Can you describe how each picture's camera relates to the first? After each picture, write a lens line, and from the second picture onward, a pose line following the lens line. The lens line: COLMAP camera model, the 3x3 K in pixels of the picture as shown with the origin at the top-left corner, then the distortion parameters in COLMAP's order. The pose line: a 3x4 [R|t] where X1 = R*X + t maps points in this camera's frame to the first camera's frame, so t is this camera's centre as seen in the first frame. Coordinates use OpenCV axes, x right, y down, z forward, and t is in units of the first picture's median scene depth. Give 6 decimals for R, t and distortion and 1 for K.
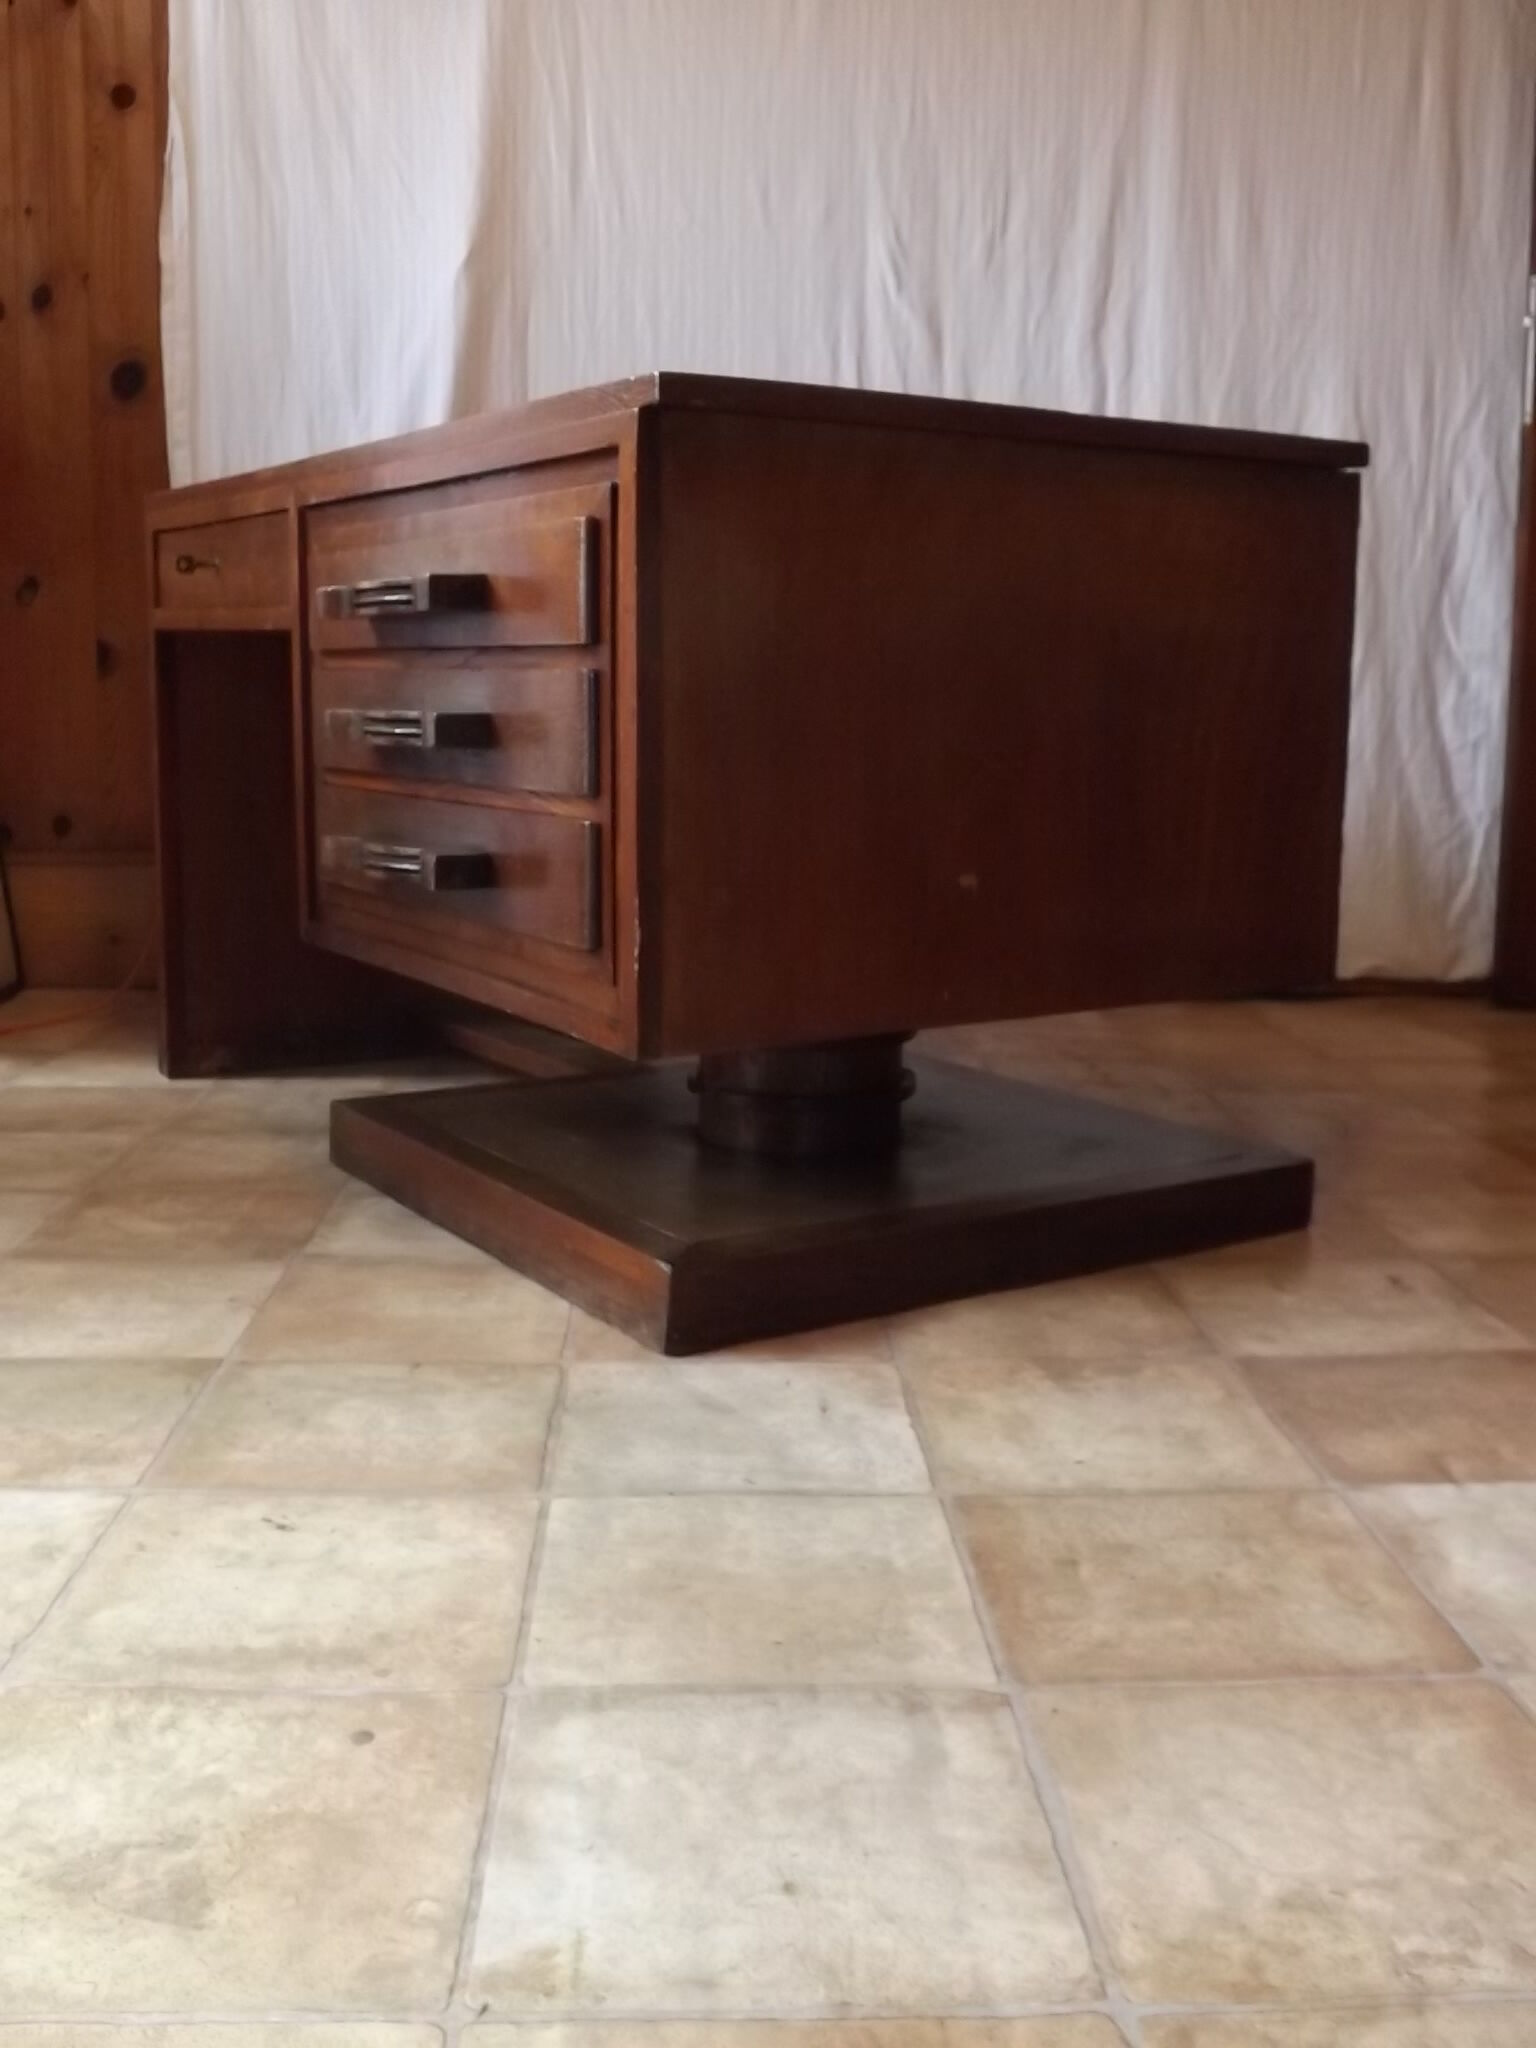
lens RADIAL K [[1938.2, 0, 764.9], [0, 1938.2, 972.6], [0, 0, 1]] dist [-0.080674, 0.000000]
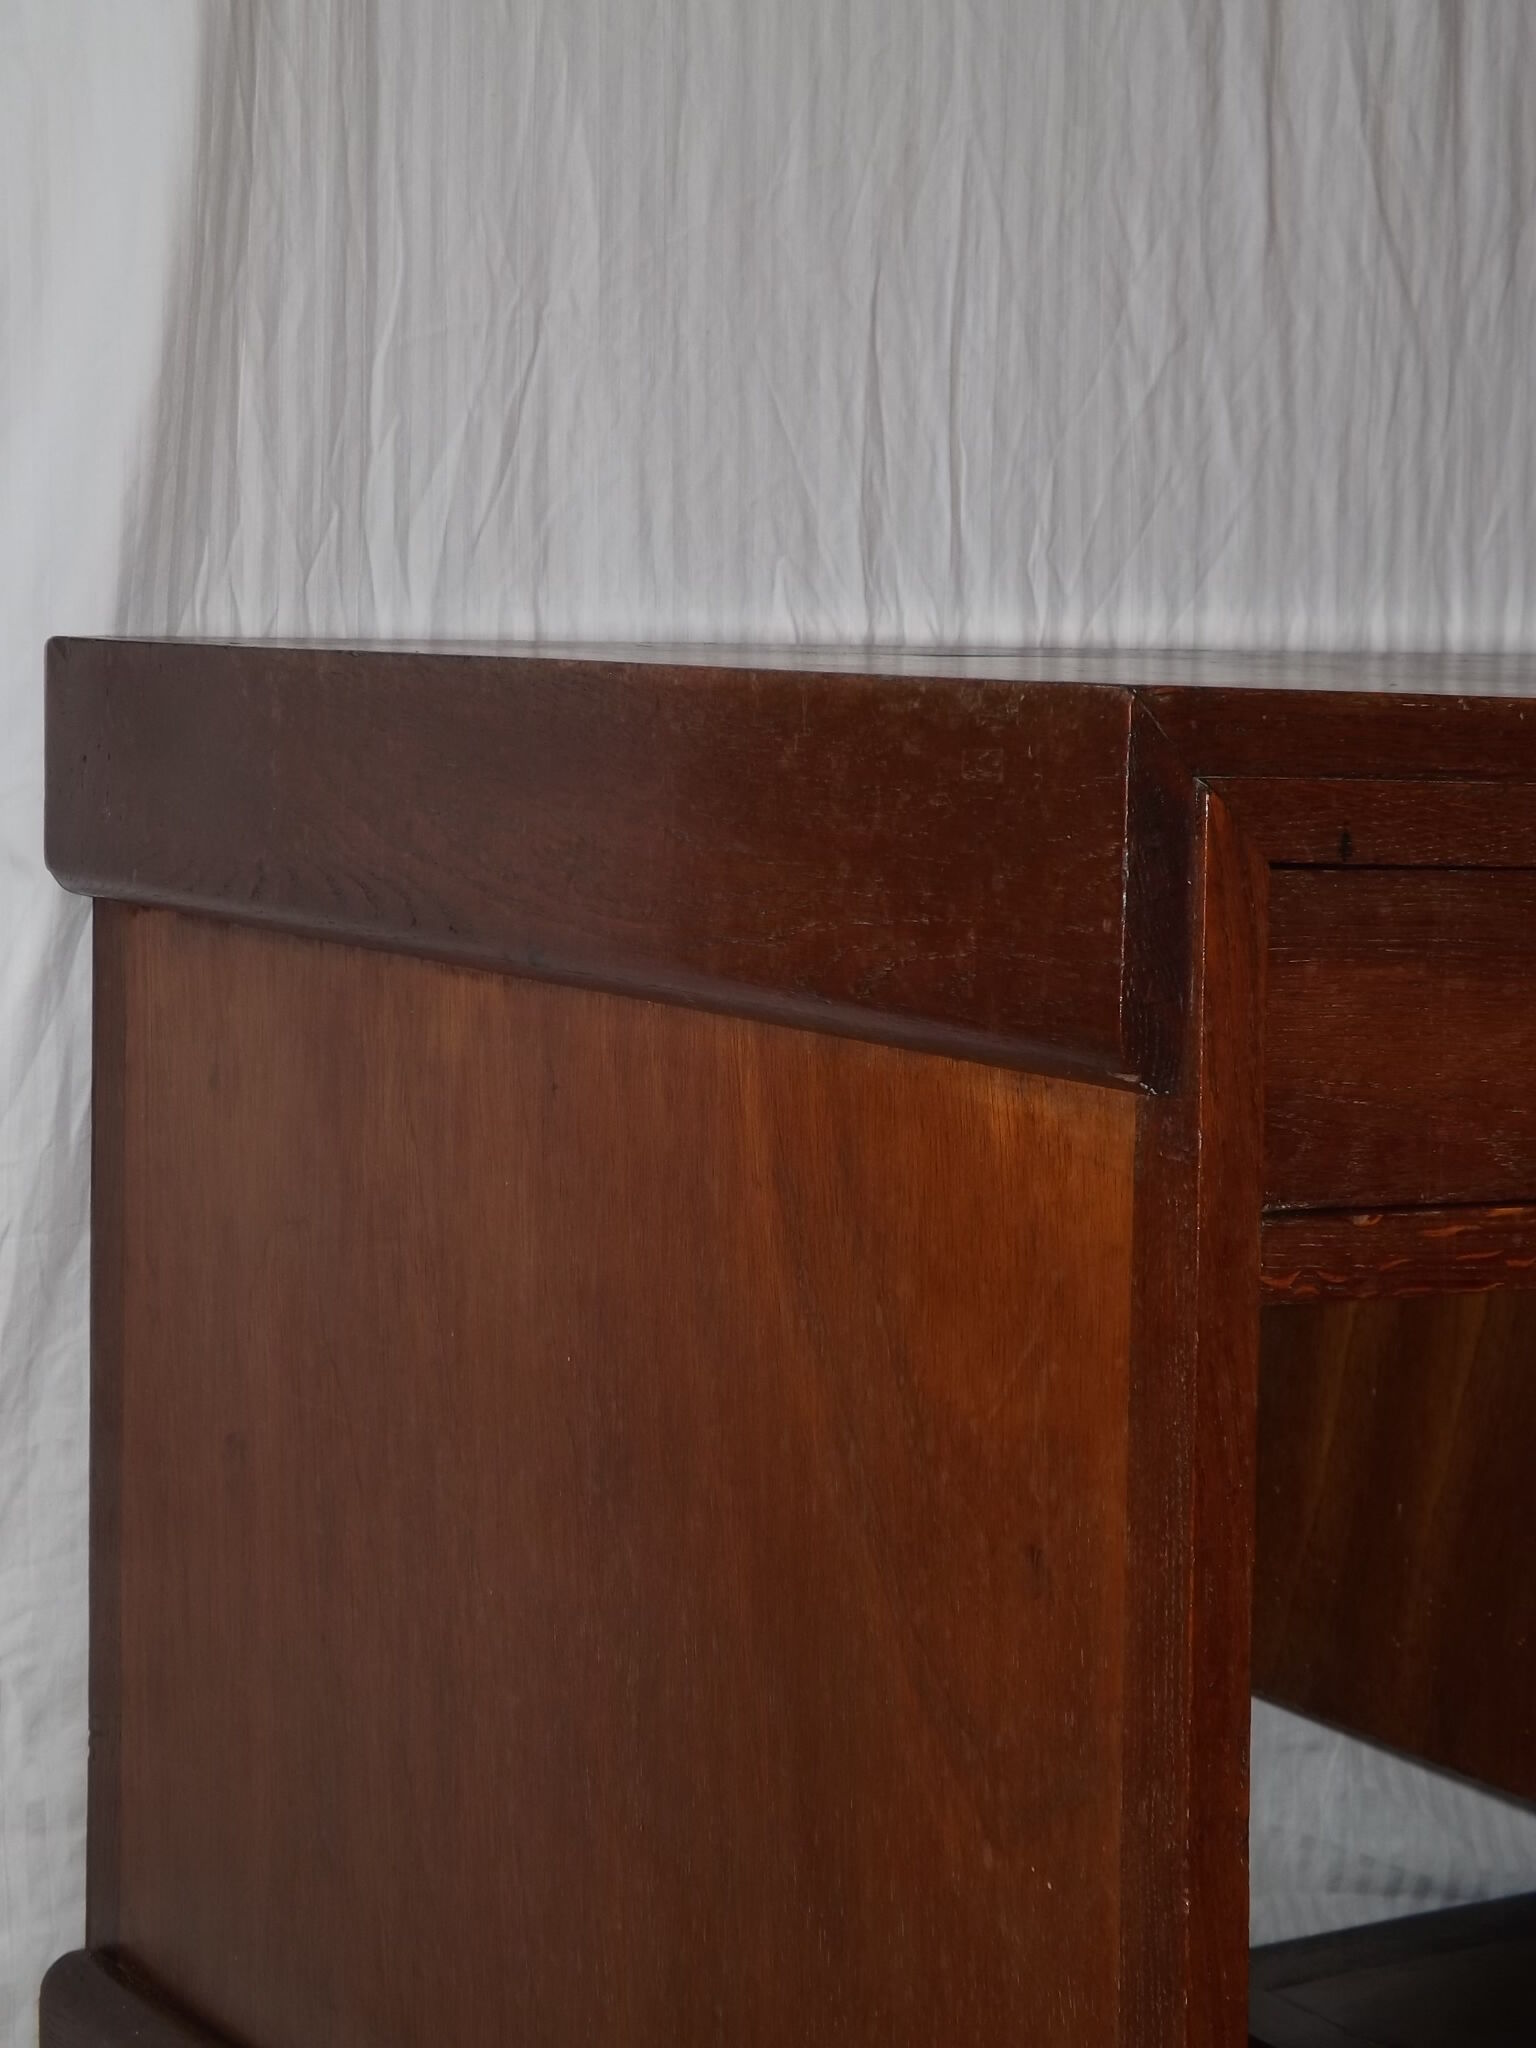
lens RADIAL K [[4065.7, 0, 672.5], [0, 4065.7, 857.8], [0, 0, 1]] dist [0.067359, 0.000000]
pose [[0.888532, -0.028559, 0.457925, -0.637005], [0.058533, 0.996961, -0.051398, -0.278000], [-0.455065, 0.072473, 0.887504, 0.775004]]
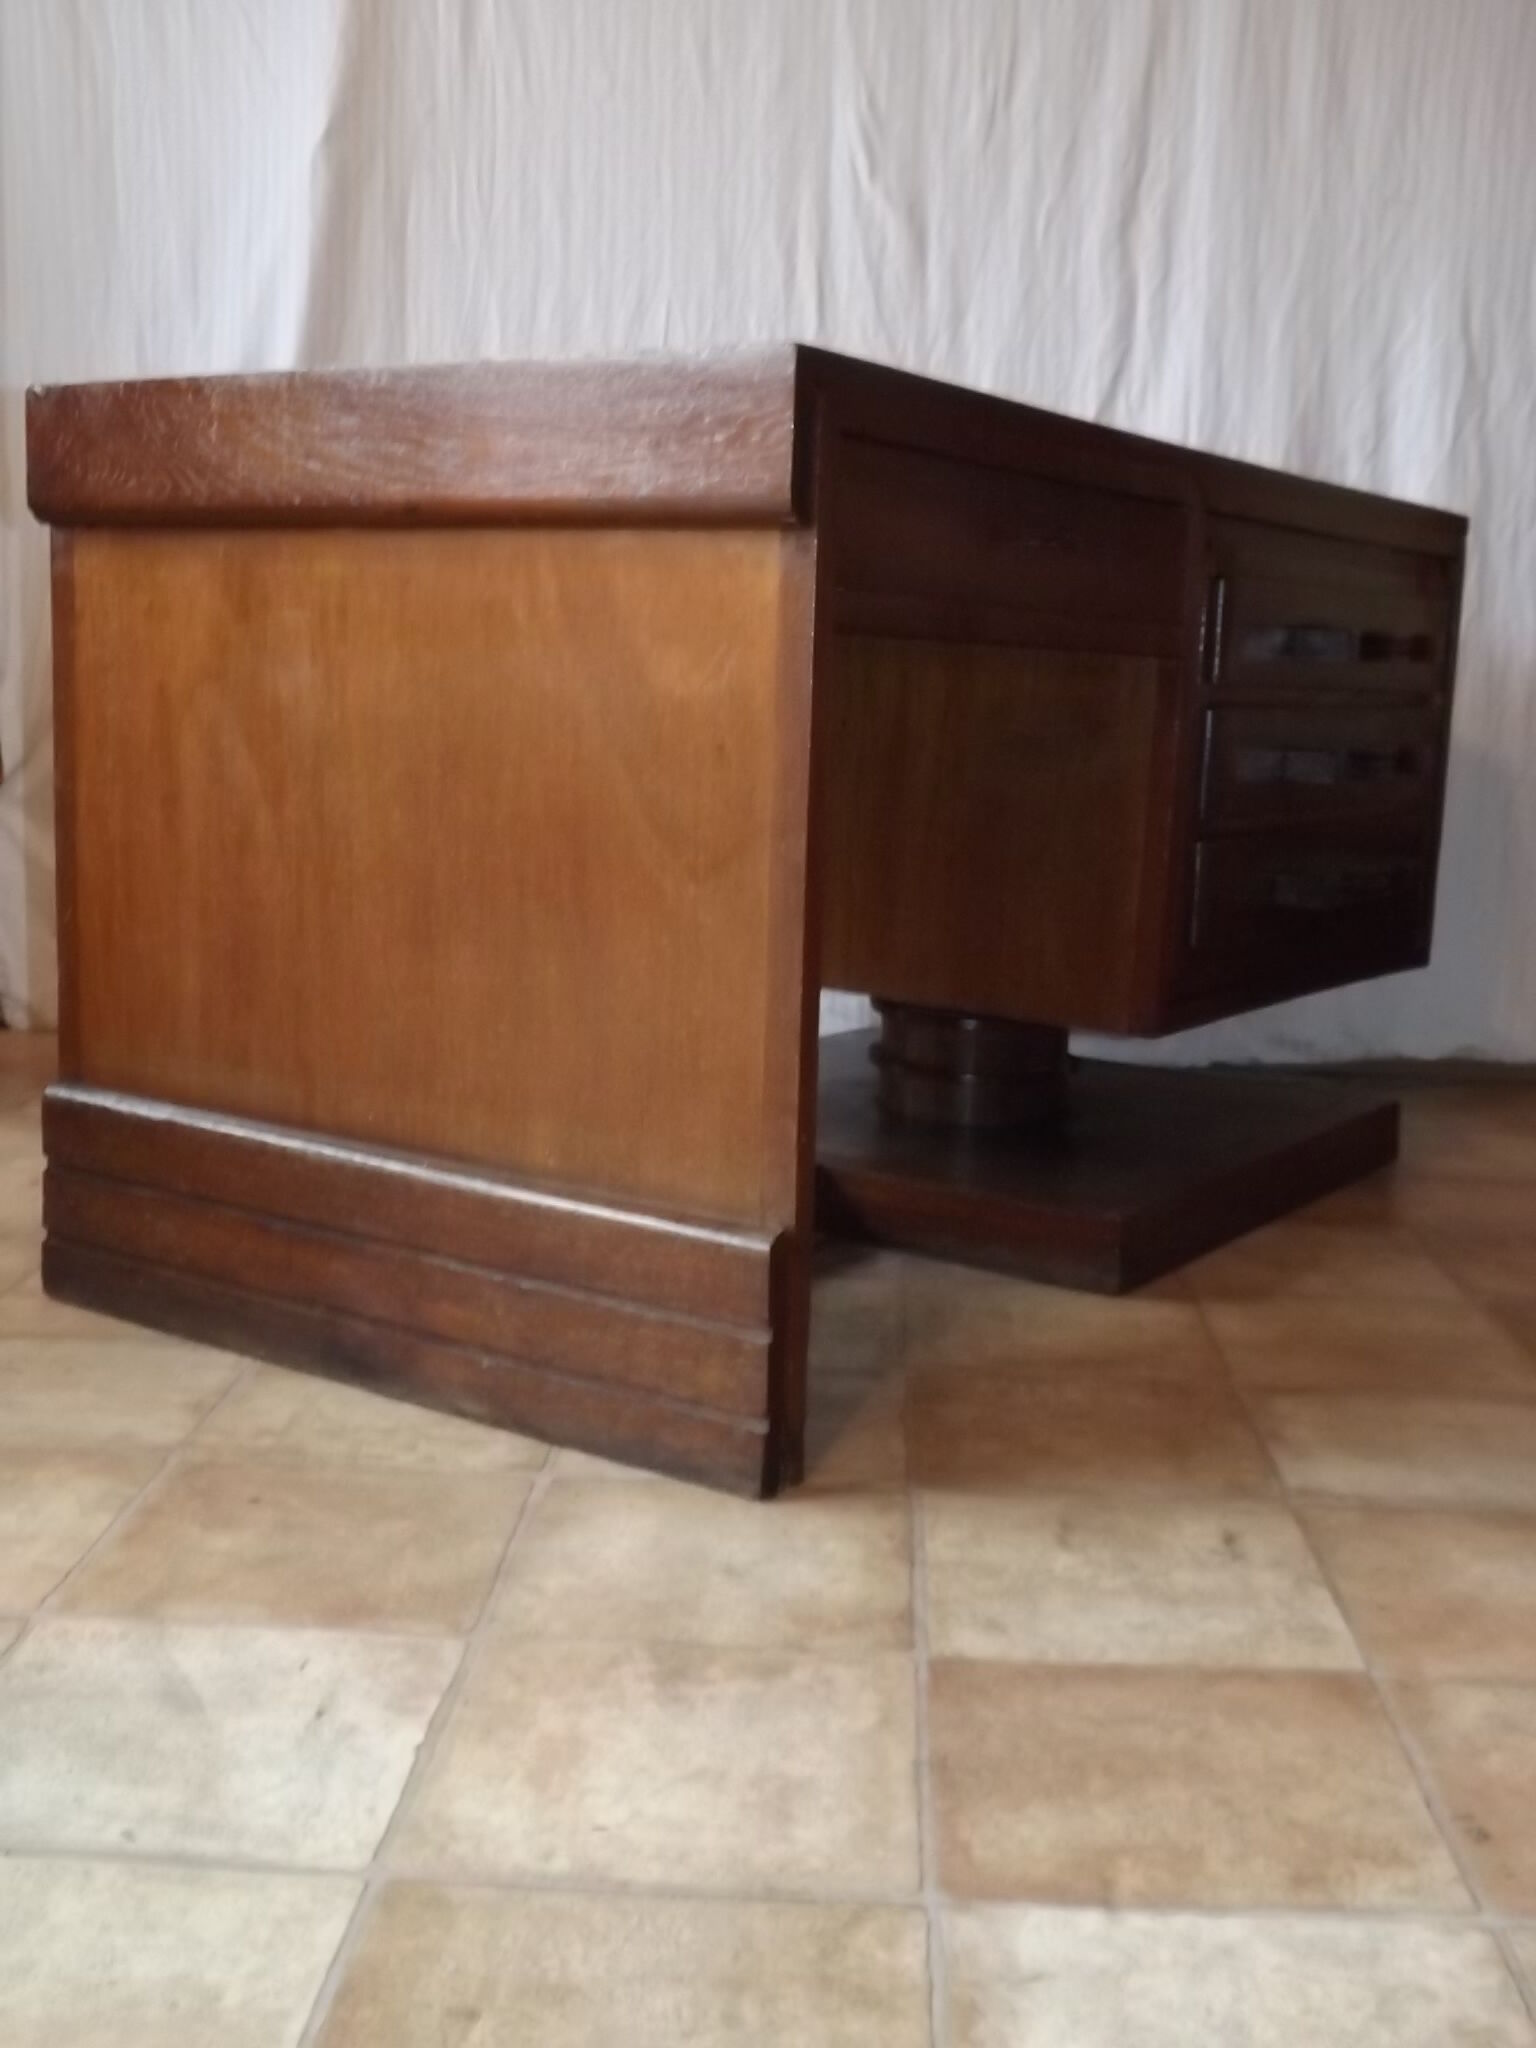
lens RADIAL K [[2257.1, 0, 778.5], [0, 2257.1, 973.5], [0, 0, 1]] dist [0.005082, 0.000000]
pose [[0.996027, 0.030829, -0.083540, 0.209298], [-0.030347, 0.999515, 0.007023, -0.054516], [0.083716, -0.004460, 0.996480, 0.113679]]
